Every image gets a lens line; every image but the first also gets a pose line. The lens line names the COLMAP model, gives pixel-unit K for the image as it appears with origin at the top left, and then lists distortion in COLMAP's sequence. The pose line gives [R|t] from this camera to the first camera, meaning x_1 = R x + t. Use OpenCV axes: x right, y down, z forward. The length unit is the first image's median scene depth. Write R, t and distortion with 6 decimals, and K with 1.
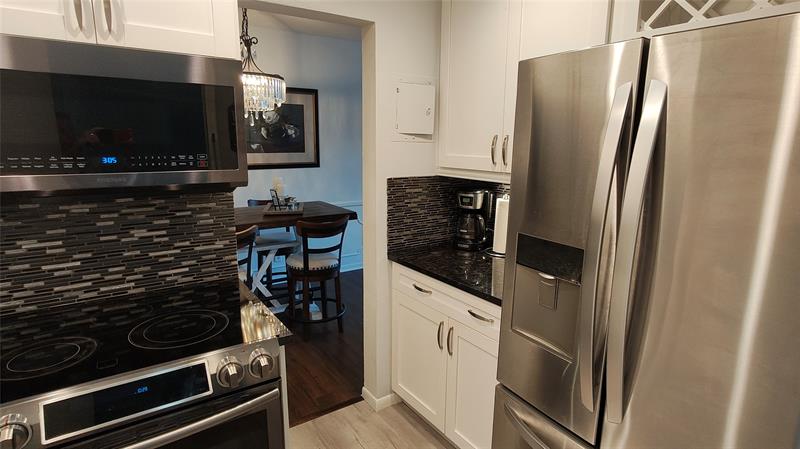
lens RADIAL K [[431.3, 0, 397.3], [0, 431.3, 225.3], [0, 0, 1]] dist [-0.001330, 0.002358]
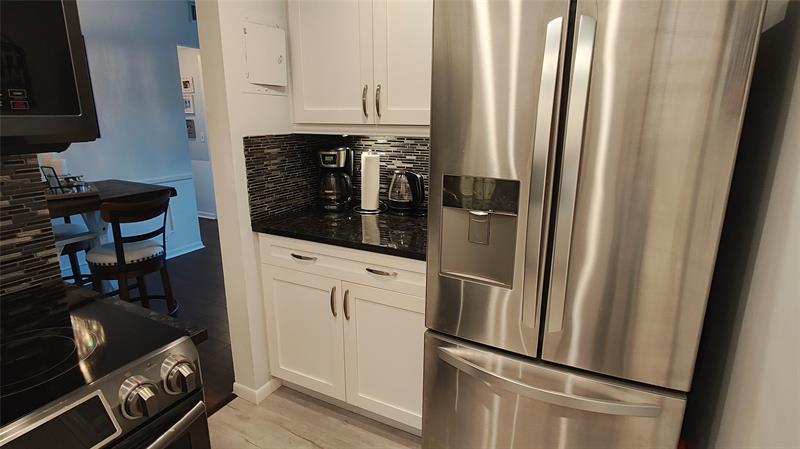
lens RADIAL K [[431.3, 0, 401.0], [0, 431.3, 223.0], [0, 0, 1]] dist [-0.001330, 0.002358]
pose [[0.881029, -0.126014, 0.455970, -0.150606], [0.099842, 0.991688, 0.081152, 0.020897], [-0.462406, -0.025972, 0.886288, 0.091027]]
